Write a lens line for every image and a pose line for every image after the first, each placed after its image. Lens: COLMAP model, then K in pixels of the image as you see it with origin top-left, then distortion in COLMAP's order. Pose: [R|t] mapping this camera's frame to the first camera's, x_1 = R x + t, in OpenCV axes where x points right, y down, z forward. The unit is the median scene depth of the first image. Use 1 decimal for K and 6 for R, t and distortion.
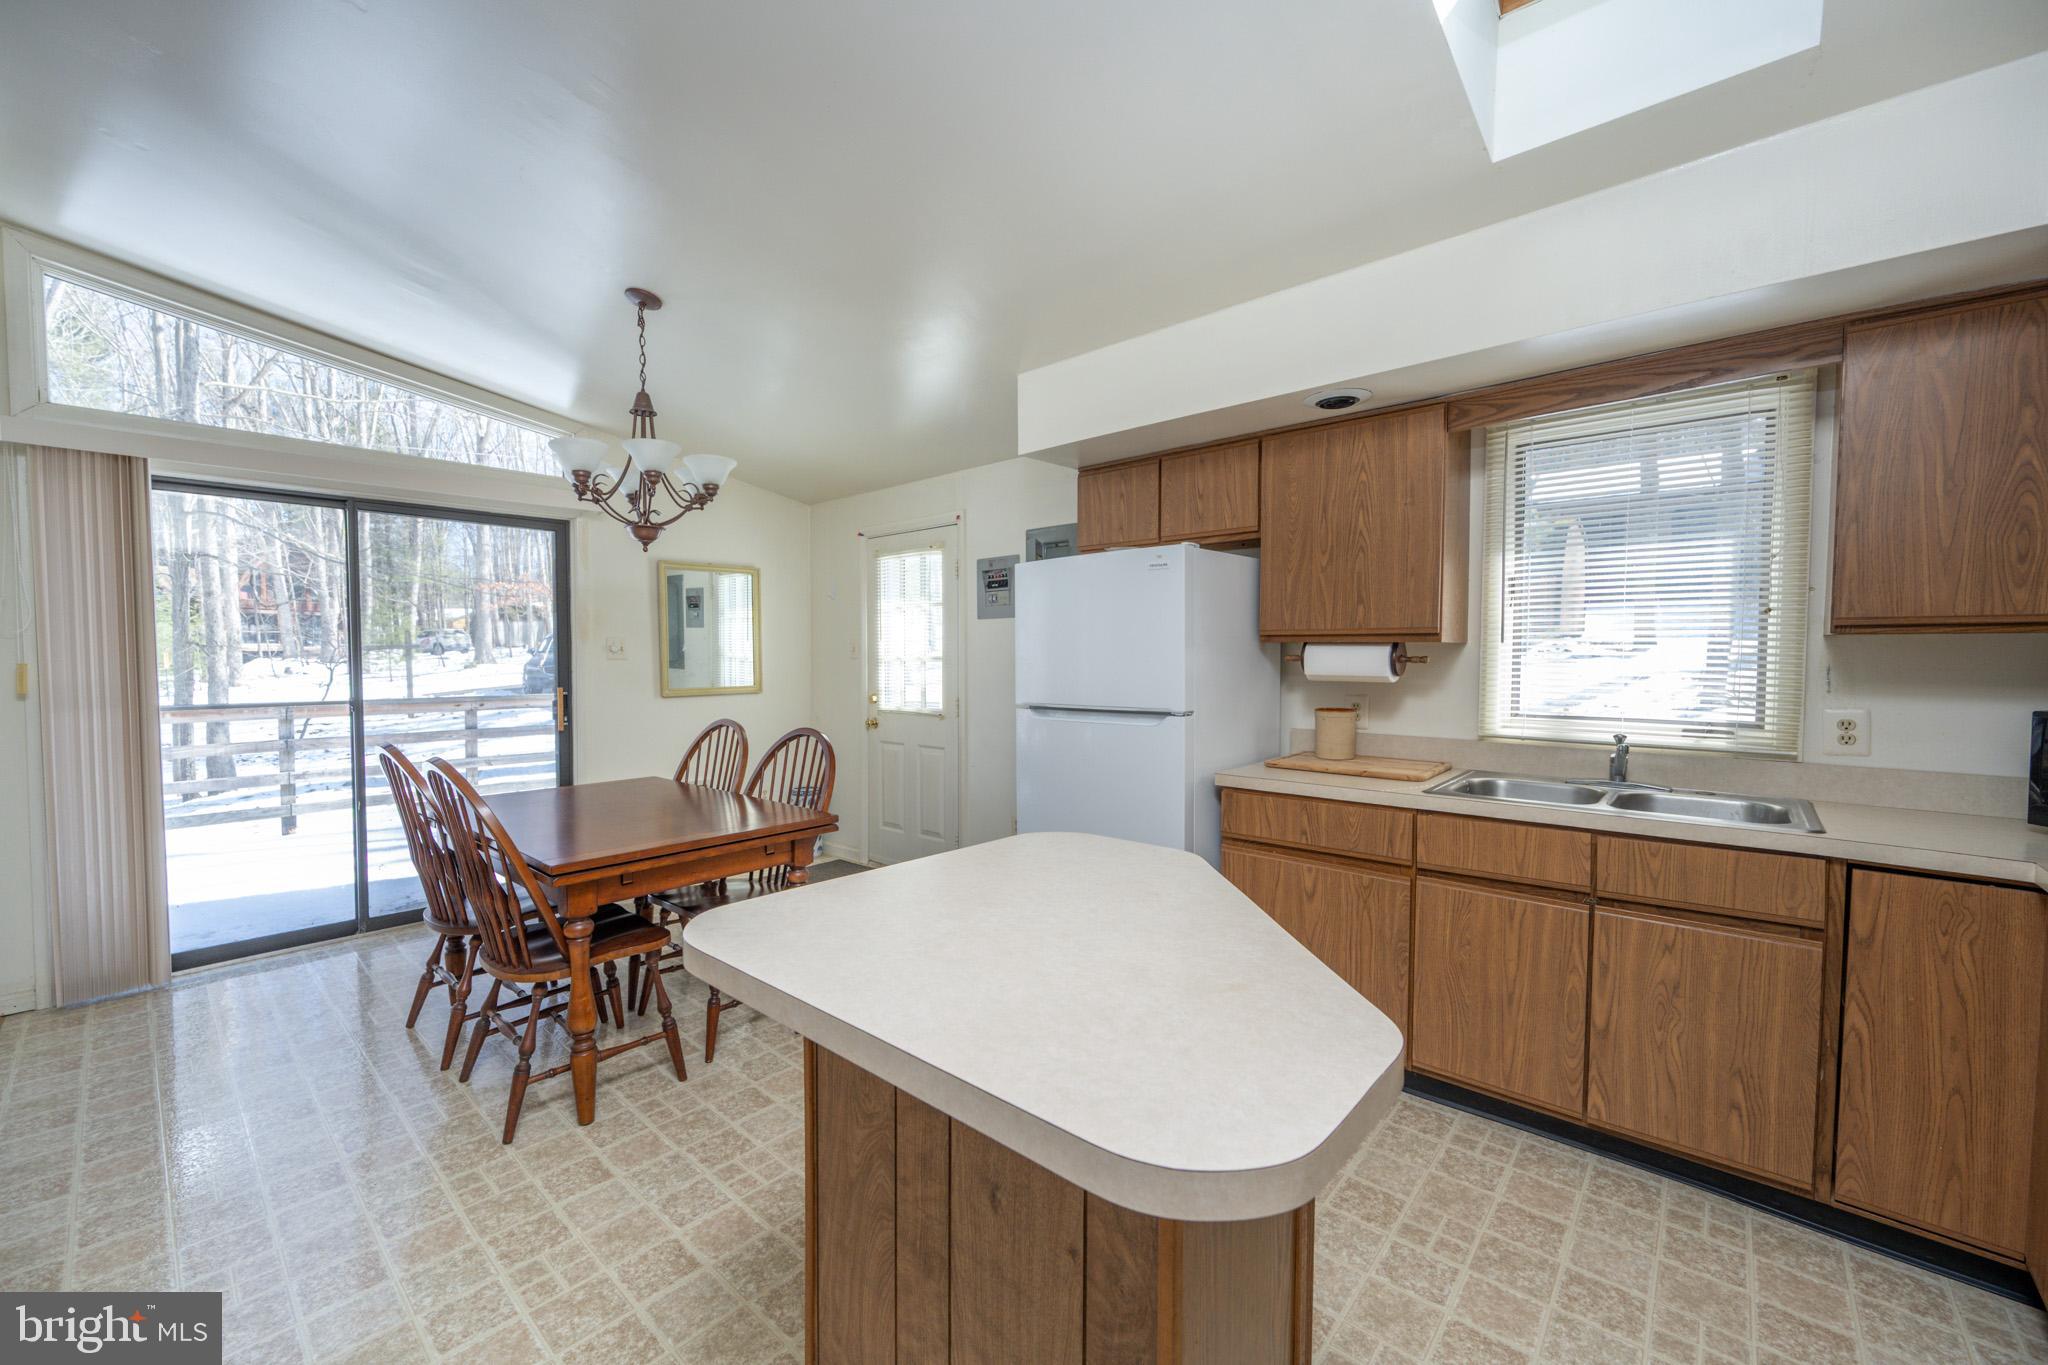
lens RADIAL K [[805.4, 0, 1017.1], [0, 805.4, 689.6], [0, 0, 1]] dist [-0.000260, 0.000051]
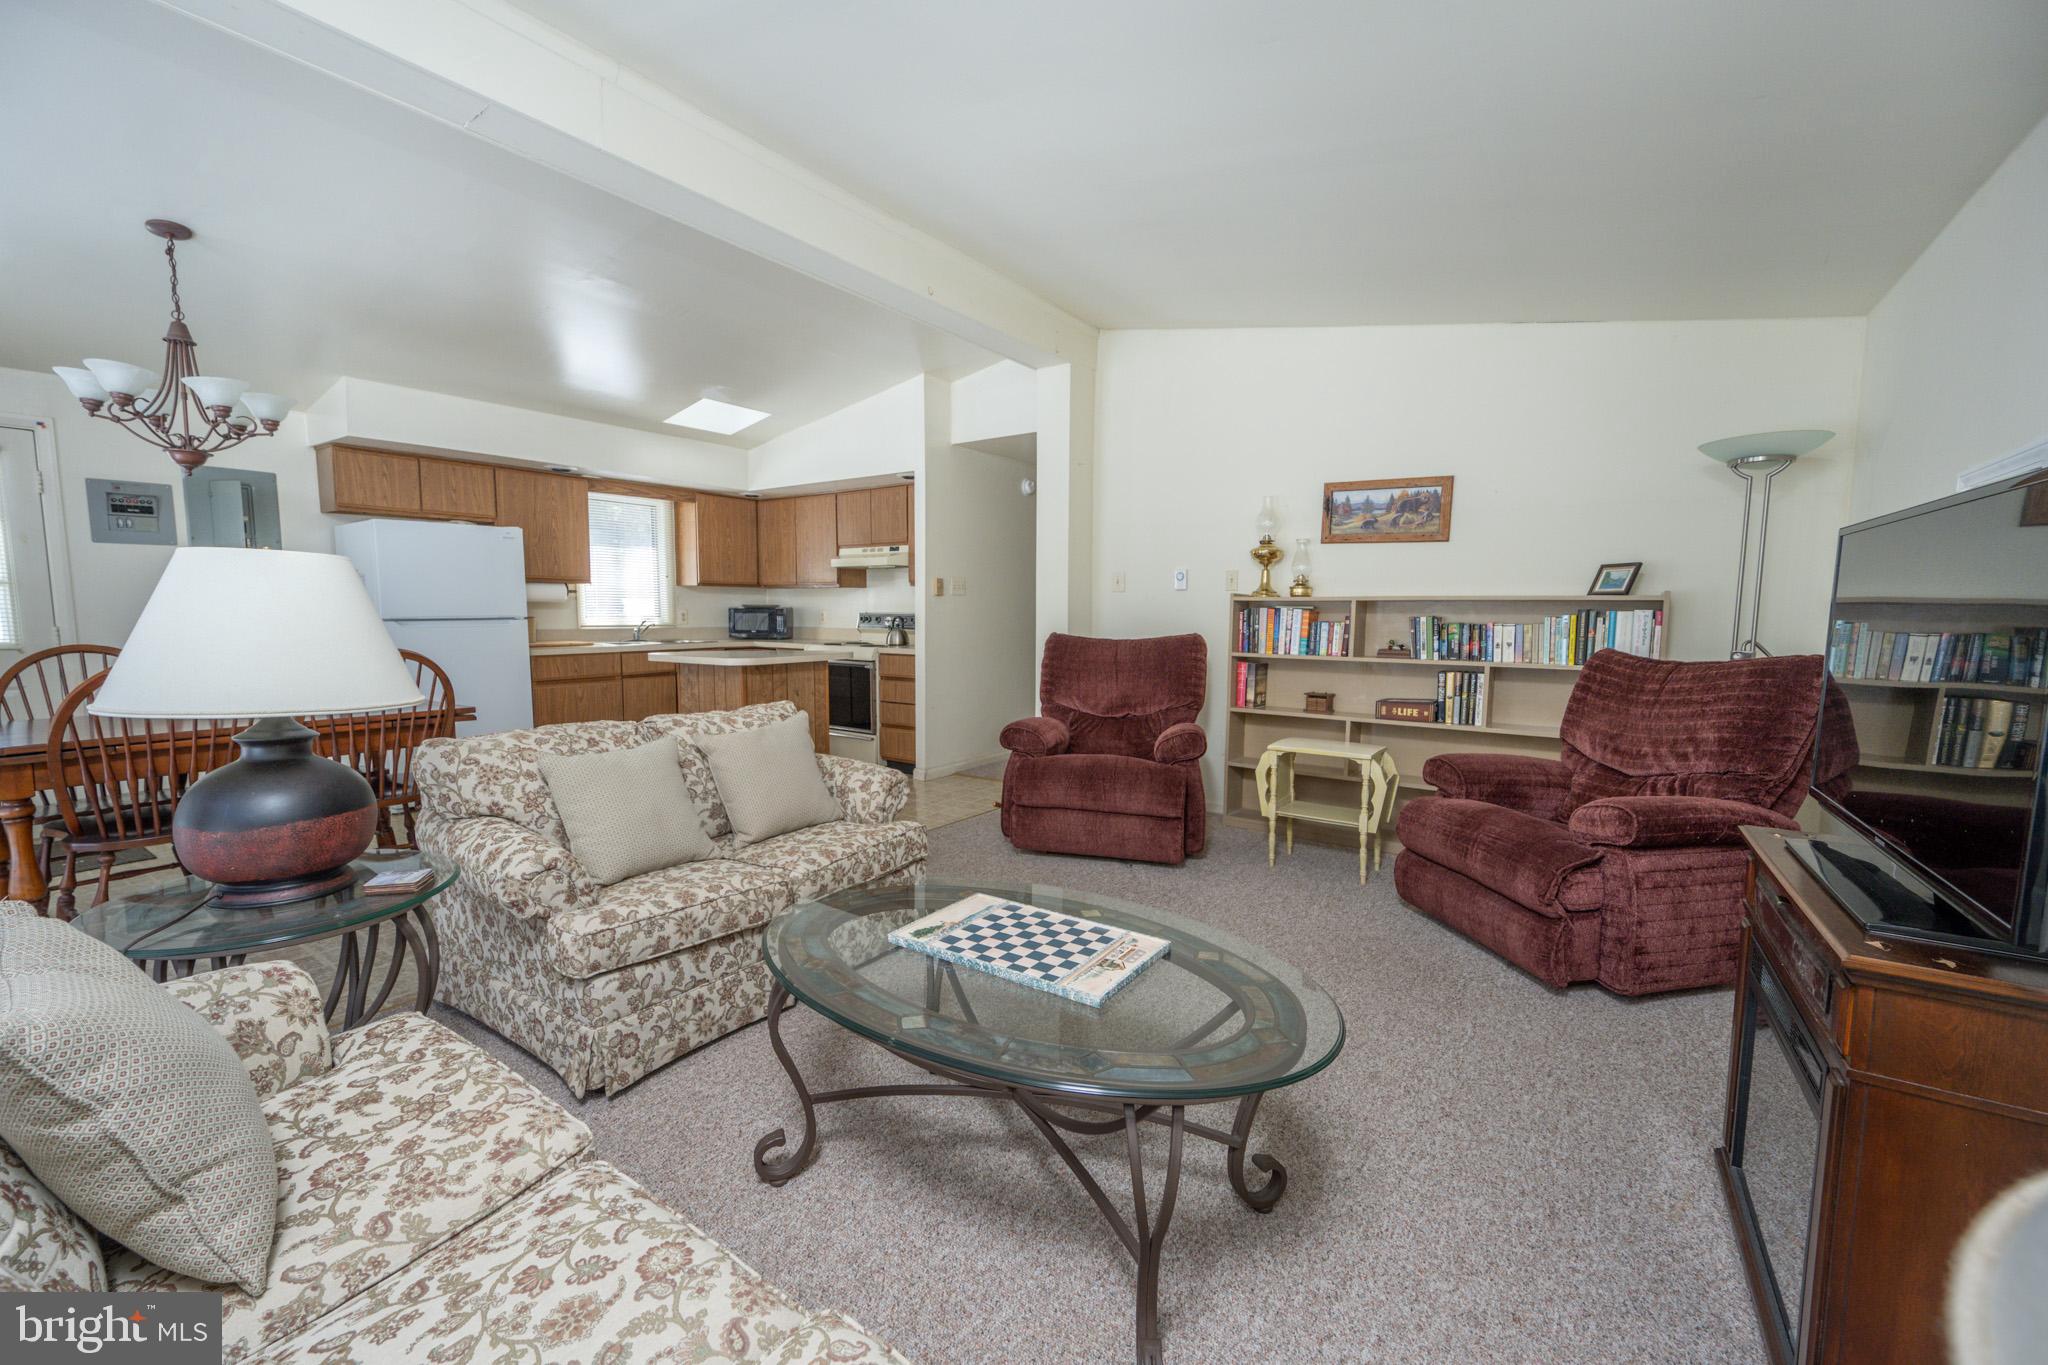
lens RADIAL K [[825.2, 0, 1018.4], [0, 825.2, 684.2], [0, 0, 1]] dist [0.000773, 0.000102]
pose [[-0.114503, -0.091705, 0.989181, -1.790522], [0.035949, 0.994695, 0.096378, 0.038048], [-0.992772, 0.046595, -0.110599, 0.059009]]
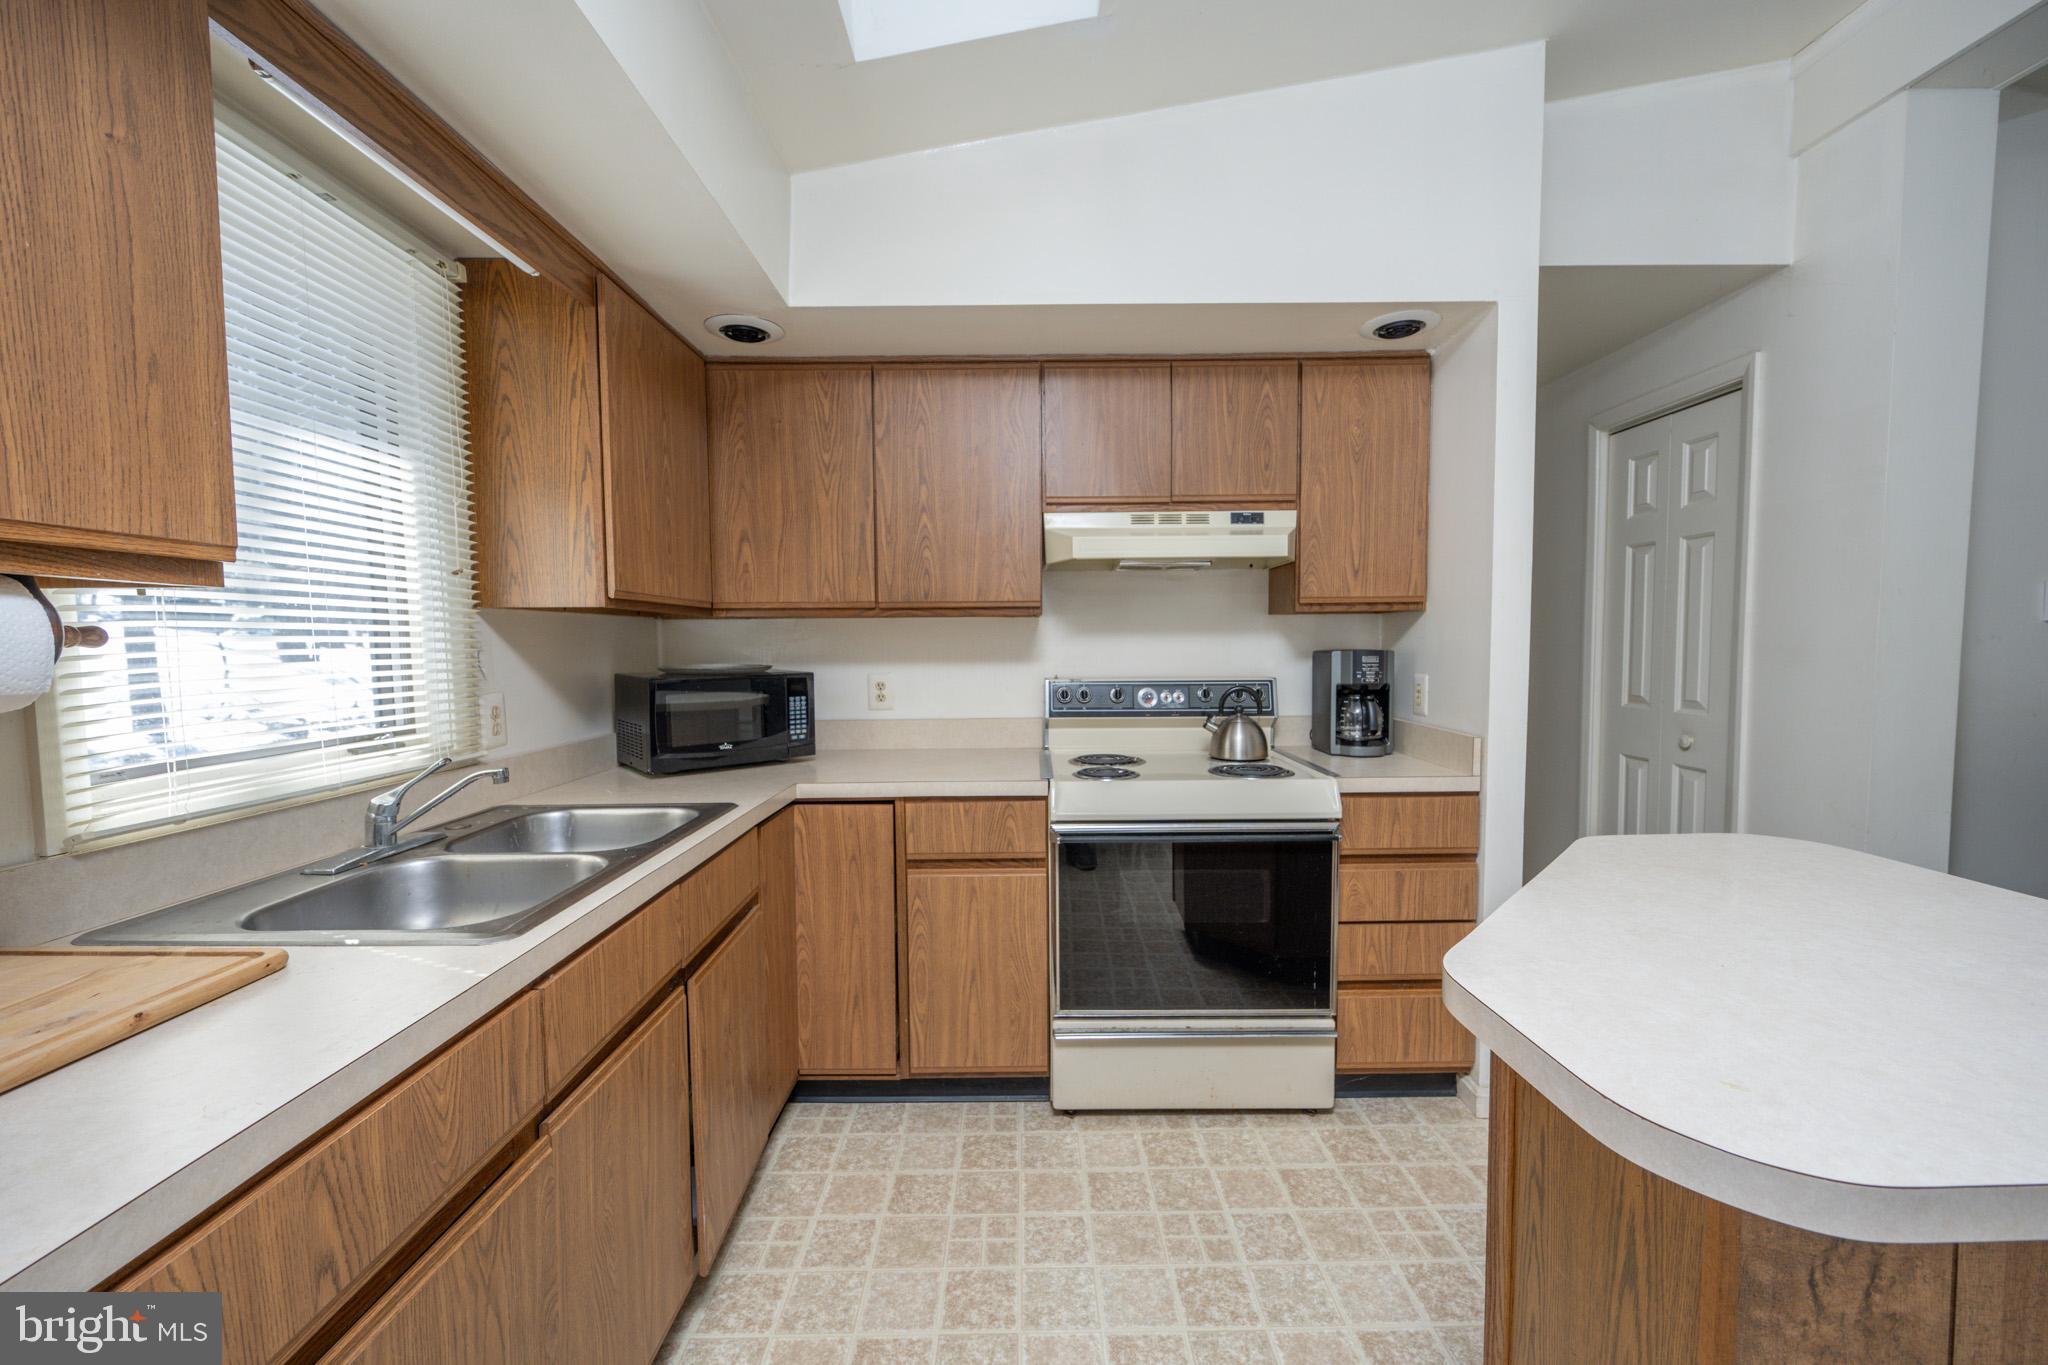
lens RADIAL K [[864.7, 0, 1030.0], [0, 864.7, 692.6], [0, 0, 1]] dist [-0.000448, -0.000034]
pose [[-0.673819, -0.039425, 0.737844, -0.034331], [0.037589, 0.995454, 0.087517, -0.028751], [-0.737940, 0.086706, -0.669273, 0.947417]]
